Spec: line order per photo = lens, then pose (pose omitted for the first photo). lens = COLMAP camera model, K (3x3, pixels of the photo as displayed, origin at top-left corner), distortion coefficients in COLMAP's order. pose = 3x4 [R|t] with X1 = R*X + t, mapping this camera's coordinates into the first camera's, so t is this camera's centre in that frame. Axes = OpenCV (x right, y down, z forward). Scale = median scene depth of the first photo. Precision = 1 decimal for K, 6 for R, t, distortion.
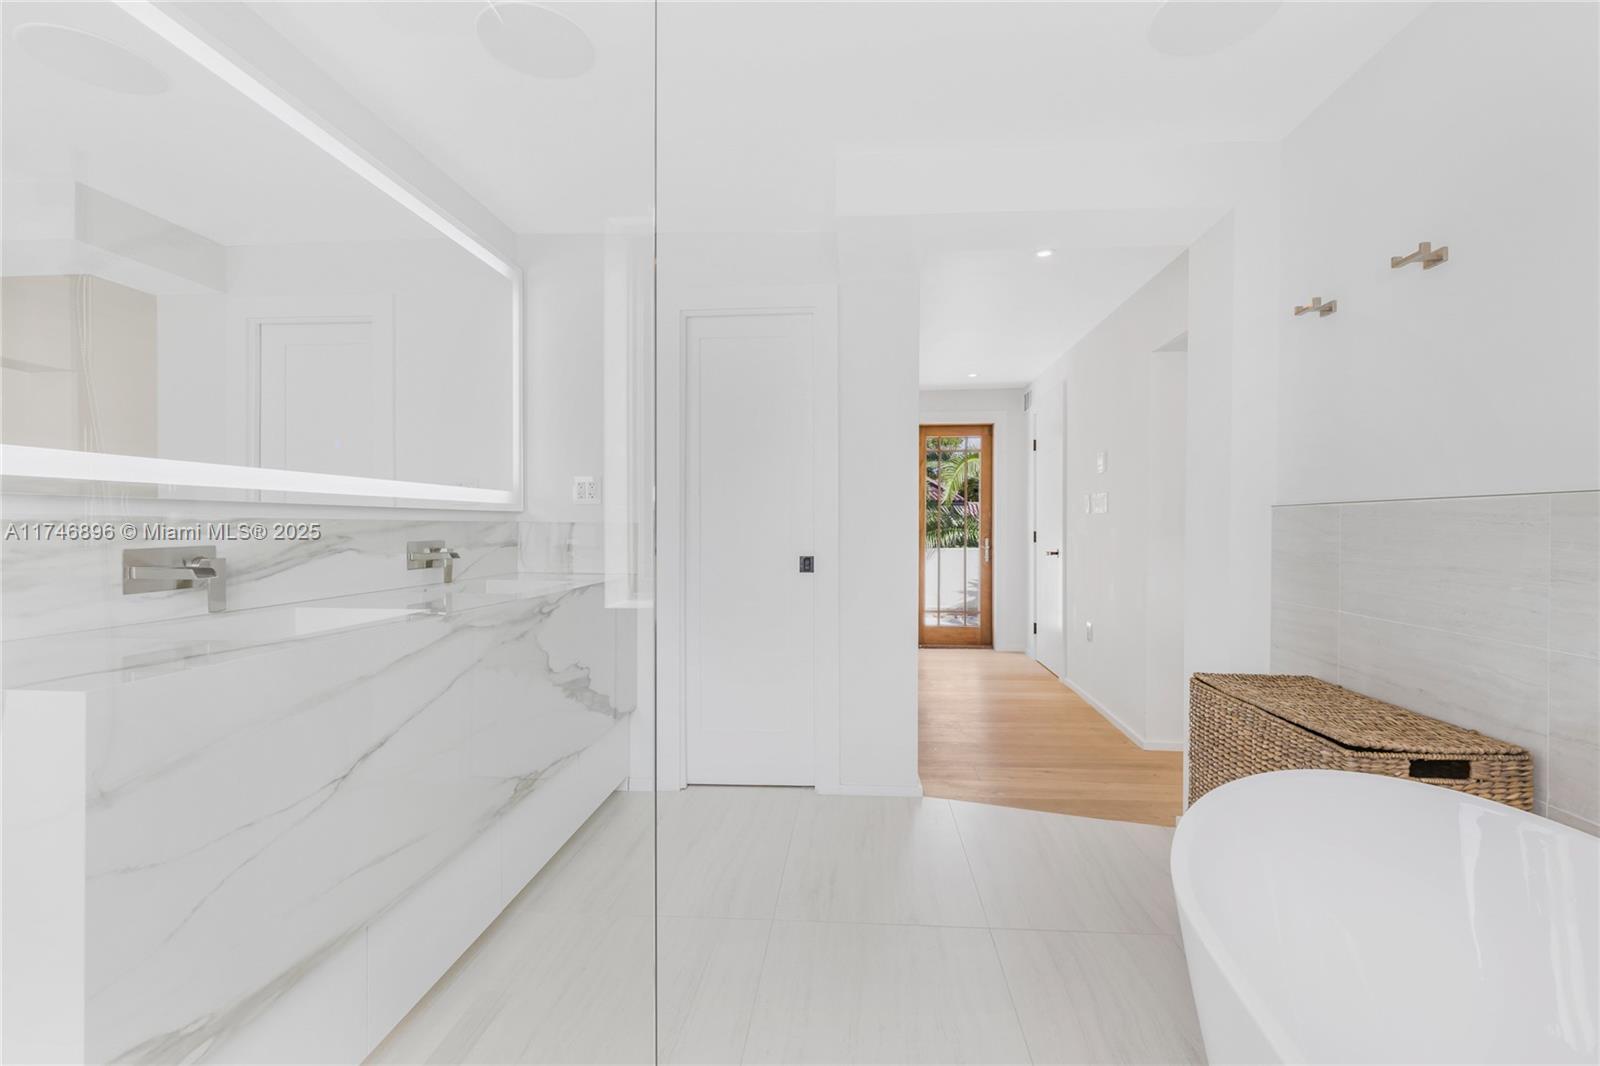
lens RADIAL K [[727.2, 0, 806.8], [0, 727.2, 506.6], [0, 0, 1]] dist [0.004956, -0.000620]
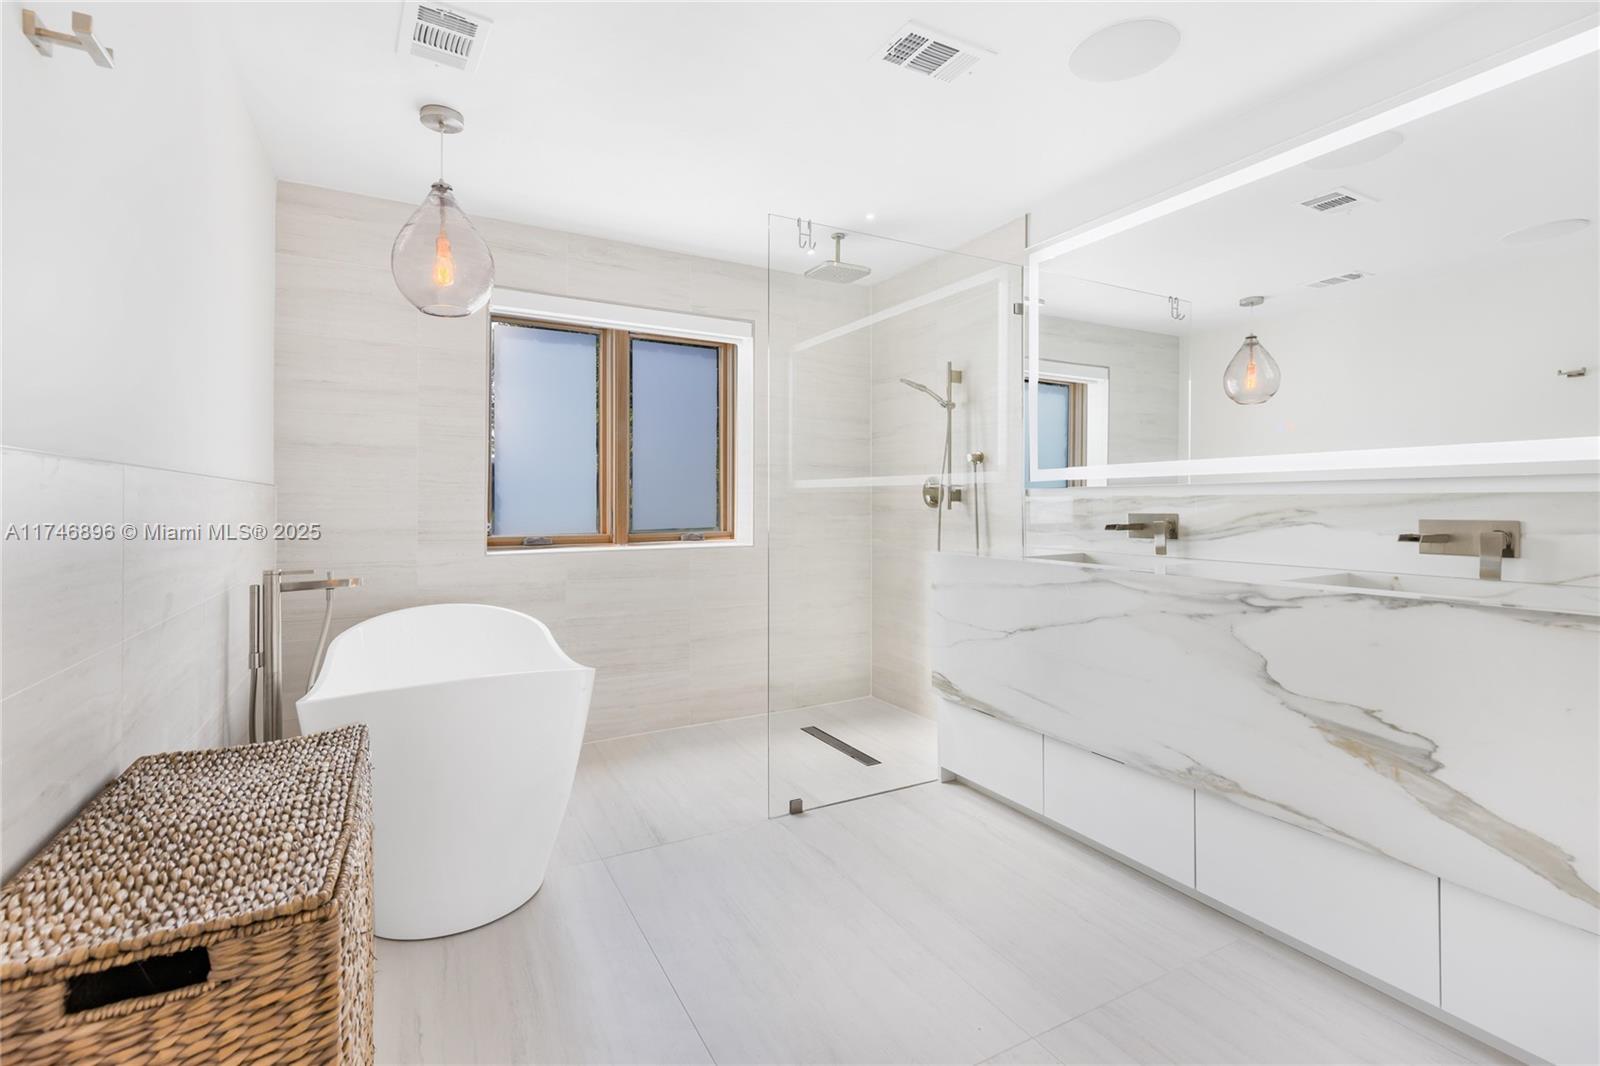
lens RADIAL K [[727.2, 0, 806.8], [0, 727.2, 506.6], [0, 0, 1]] dist [0.004956, -0.000620]
pose [[-0.839786, 0.001817, -0.542915, 0.542192], [0.013386, 0.999760, -0.017359, 0.044518], [0.542753, -0.021846, -0.839608, 1.501865]]
